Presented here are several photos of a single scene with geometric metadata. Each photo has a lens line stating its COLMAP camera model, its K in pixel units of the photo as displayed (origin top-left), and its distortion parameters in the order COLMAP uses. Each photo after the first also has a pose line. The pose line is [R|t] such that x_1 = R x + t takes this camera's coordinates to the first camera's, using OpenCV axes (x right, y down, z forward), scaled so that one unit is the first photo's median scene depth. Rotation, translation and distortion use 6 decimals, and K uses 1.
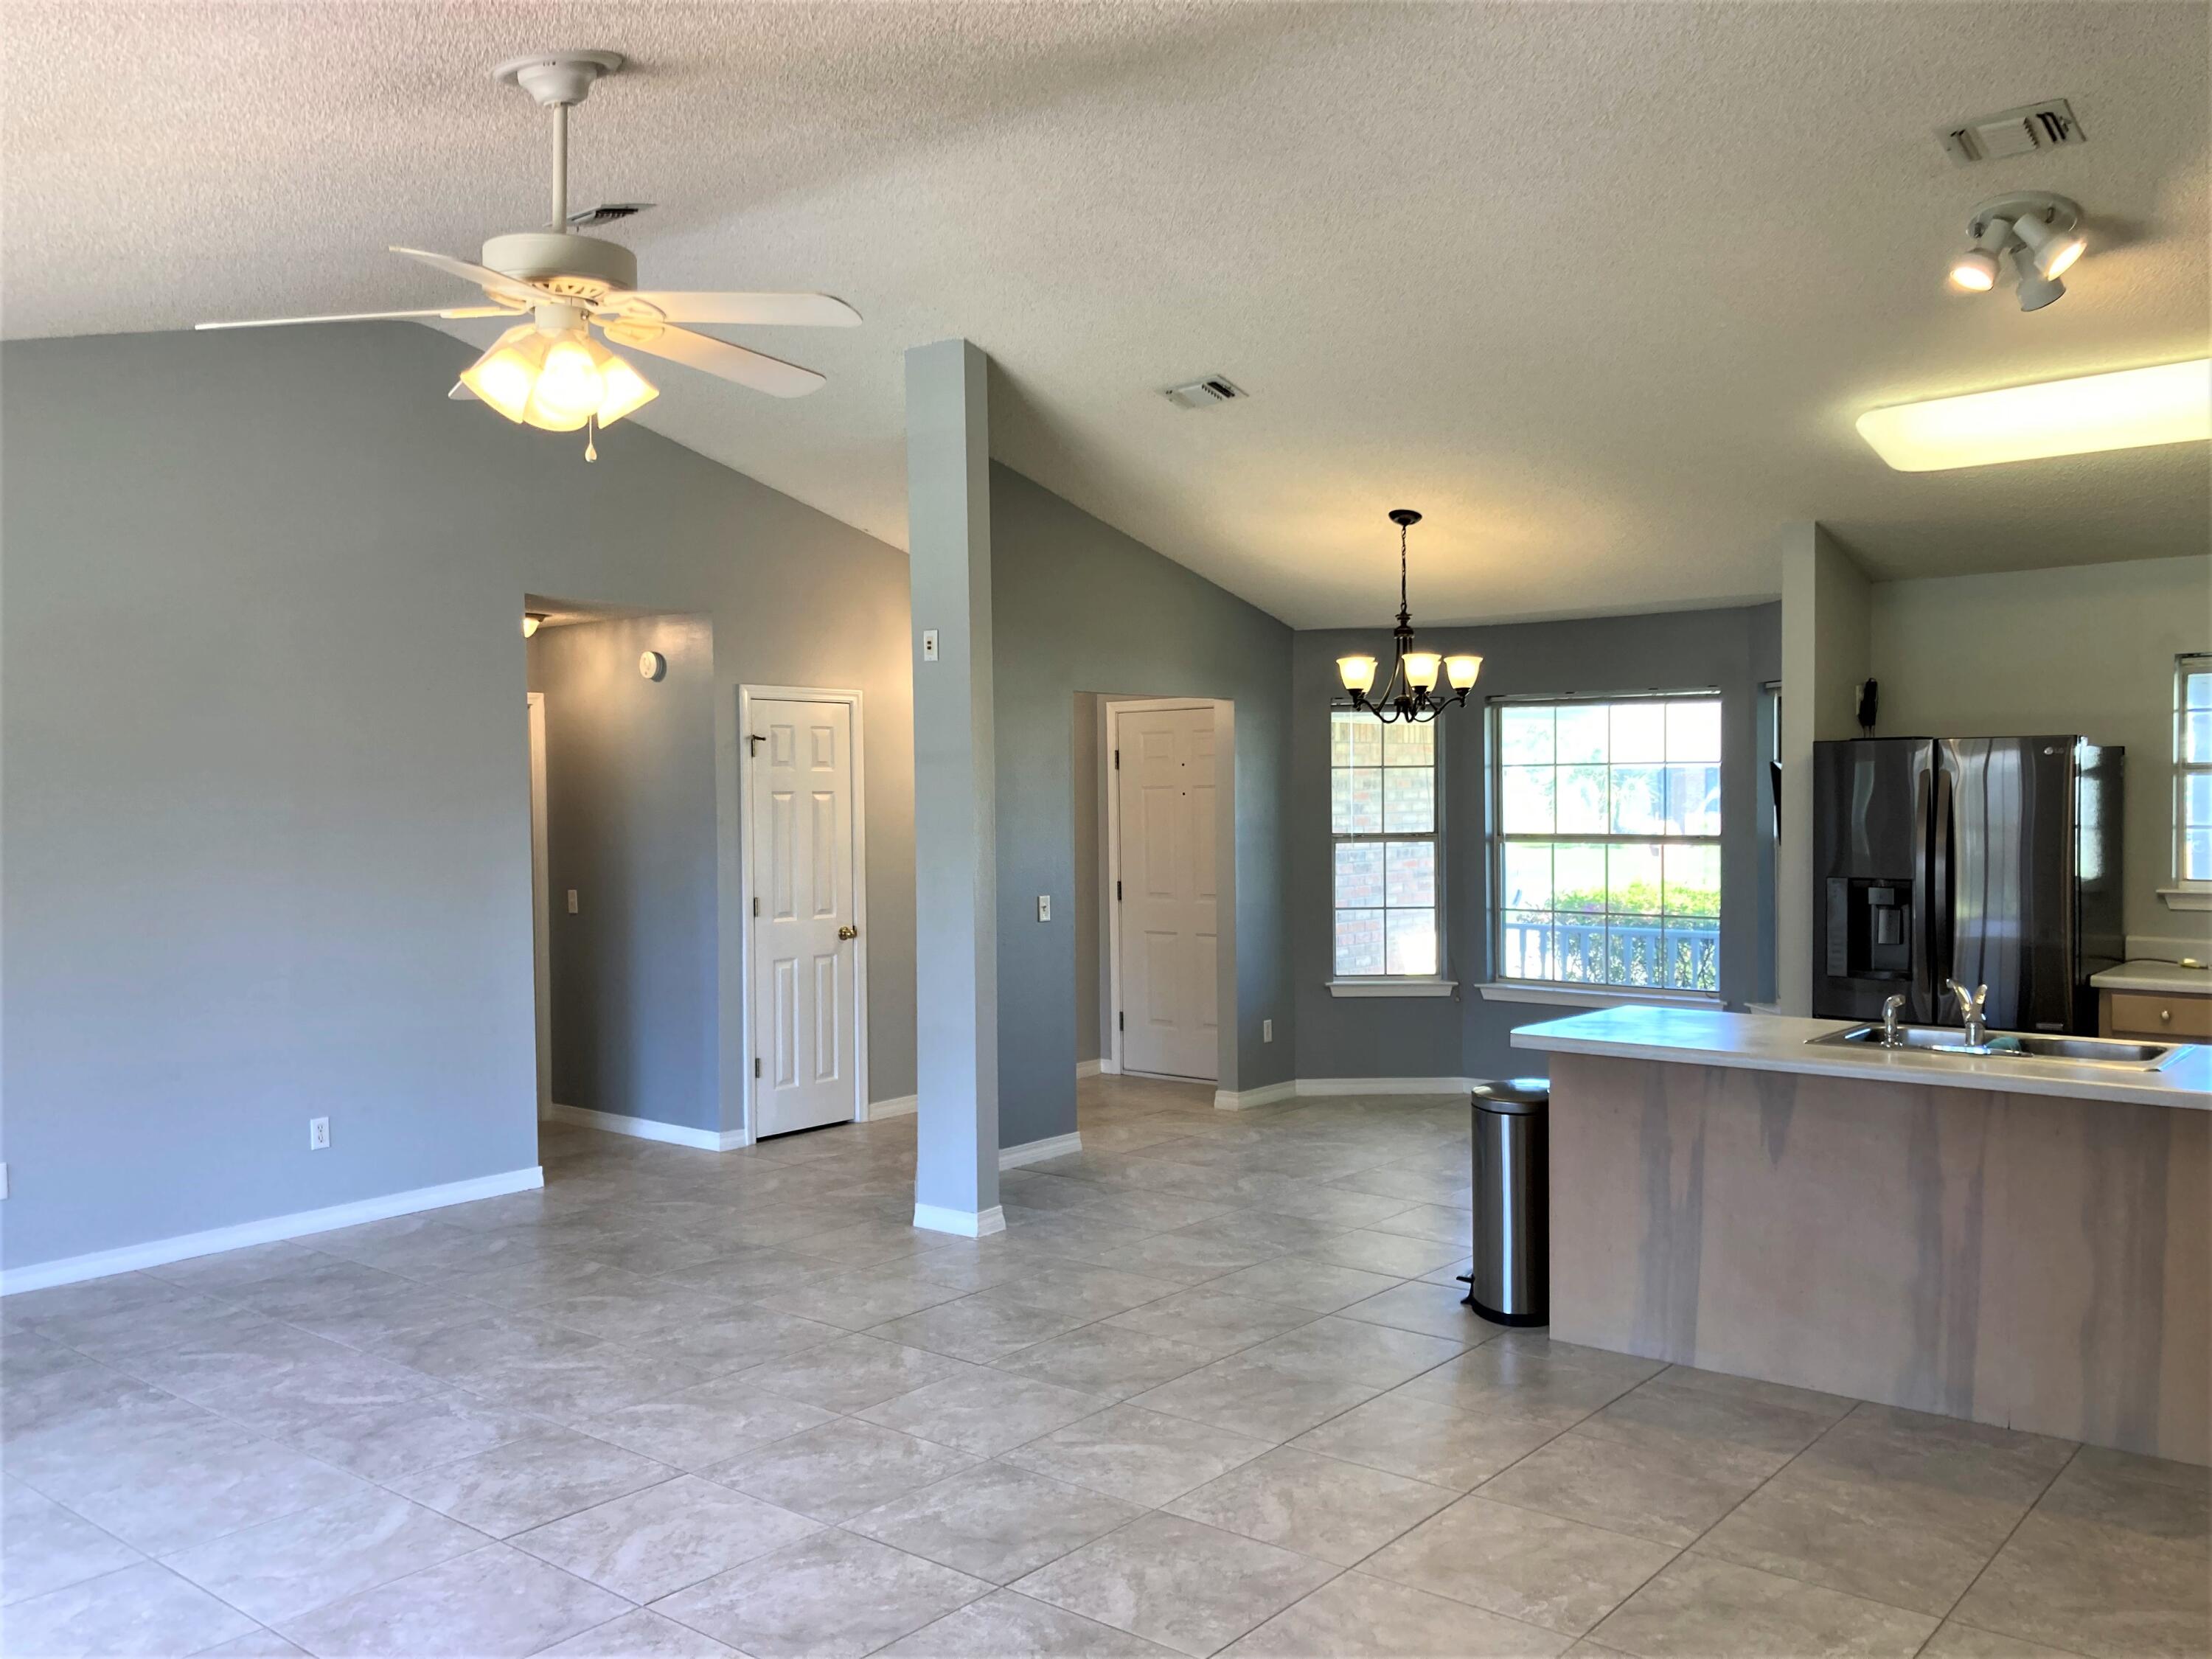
lens RADIAL K [[1809.4, 0, 1106.0], [0, 1809.4, 829.5], [0, 0, 1]] dist [0.001105, 0.003384]
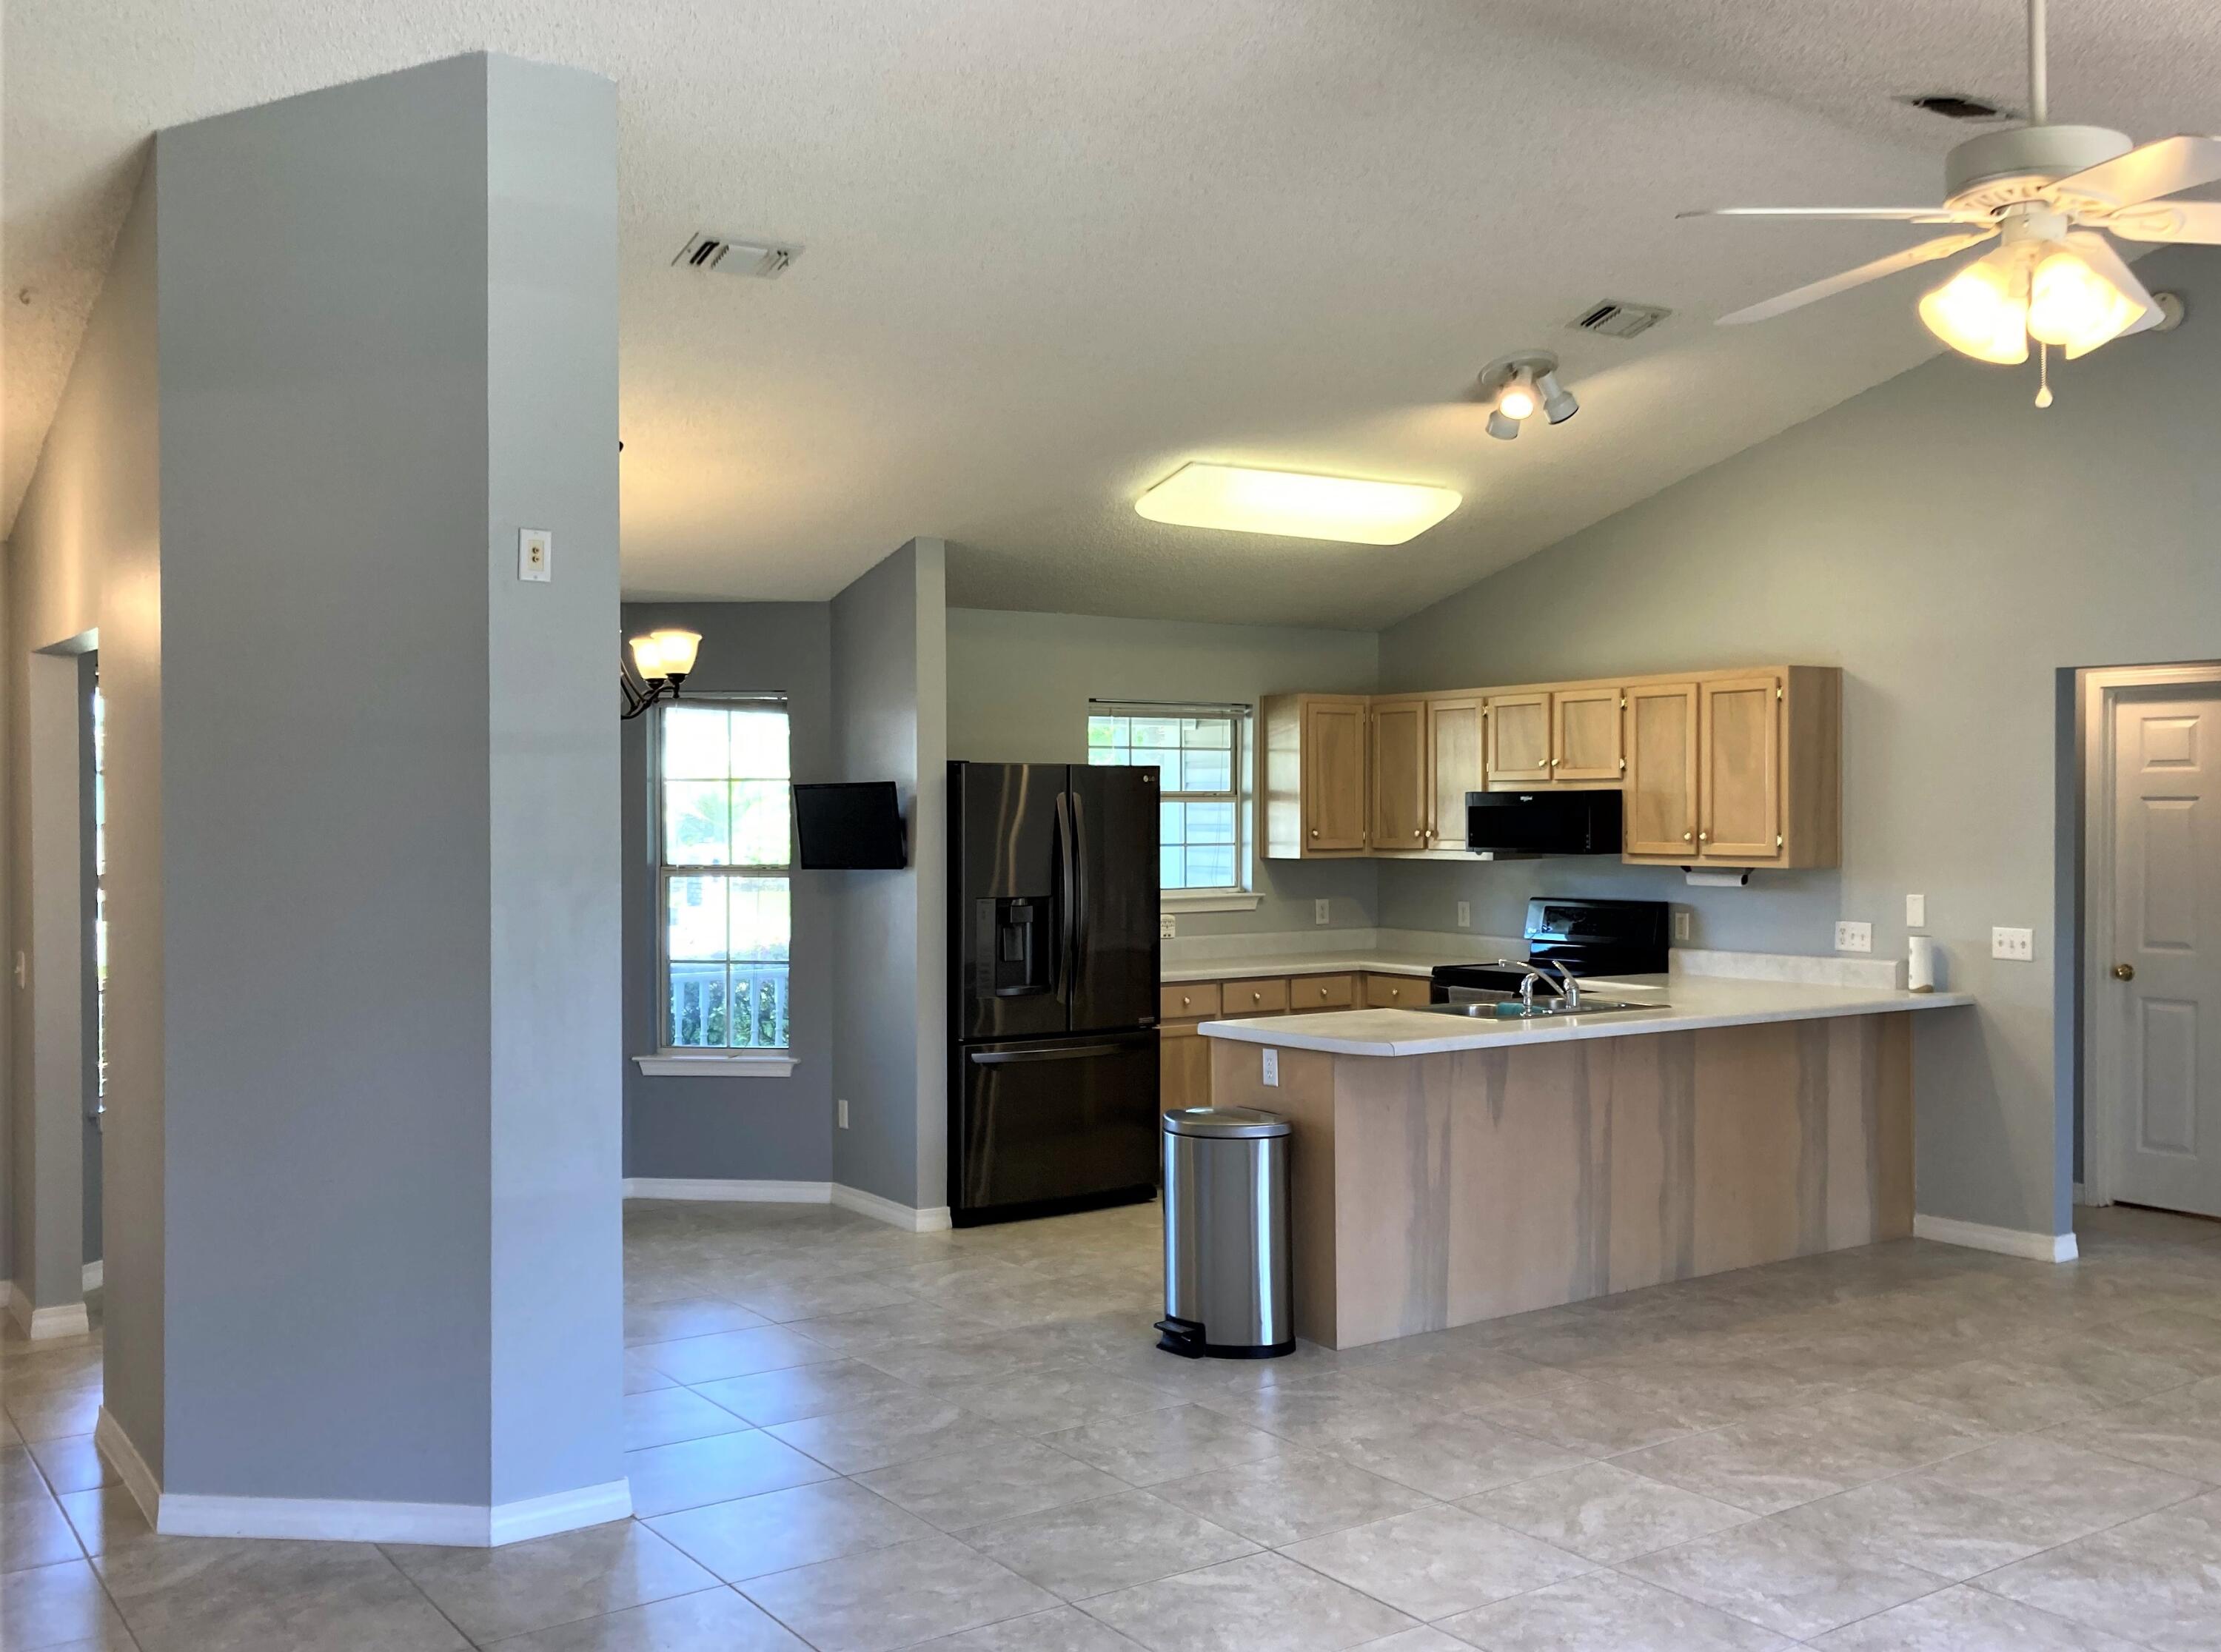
lens RADIAL K [[2069.0, 0, 1279.7], [0, 2069.0, 821.7], [0, 0, 1]] dist [0.140271, -0.371547]
pose [[0.232247, 0.005256, 0.972643, -0.929352], [0.020131, 0.999745, -0.010209, -0.002110], [-0.972449, 0.021951, 0.232082, 0.783762]]
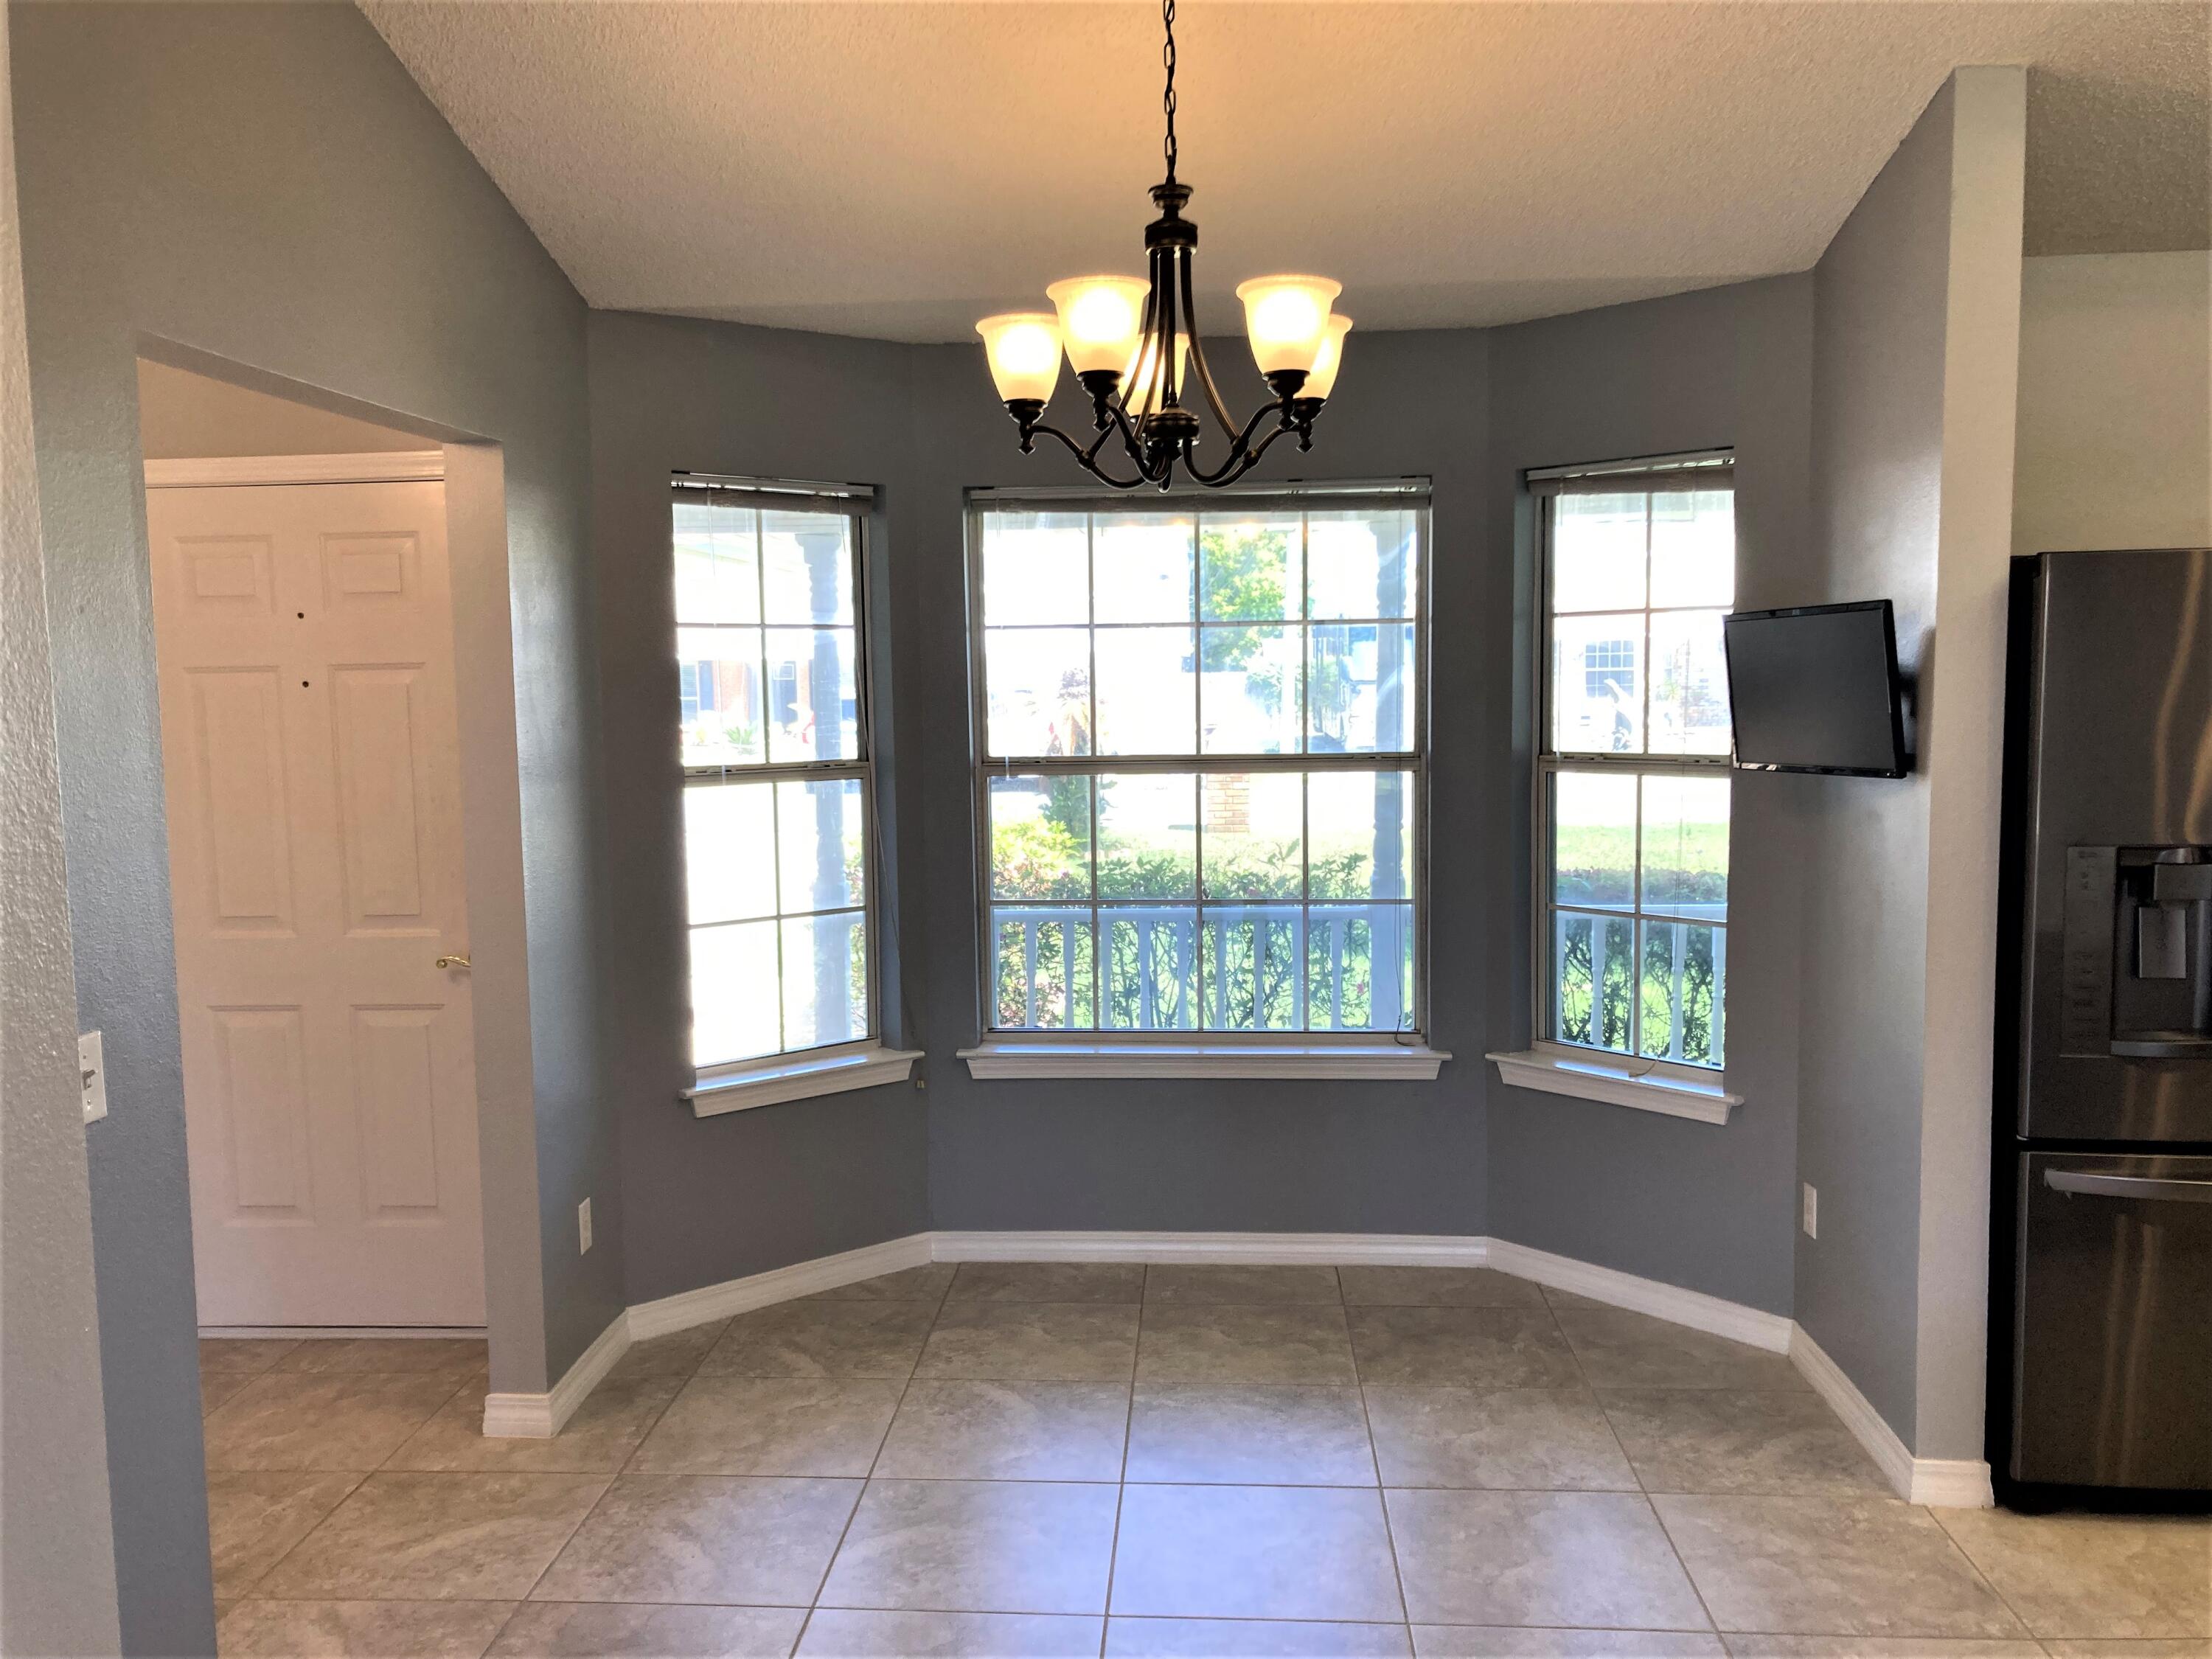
lens RADIAL K [[1809.4, 0, 1106.0], [0, 1809.4, 829.5], [0, 0, 1]] dist [0.001105, 0.003384]
pose [[0.813975, -0.052224, 0.578547, -0.101712], [0.018825, 0.997799, 0.063583, -0.017239], [-0.580595, -0.040864, 0.813167, 1.049955]]
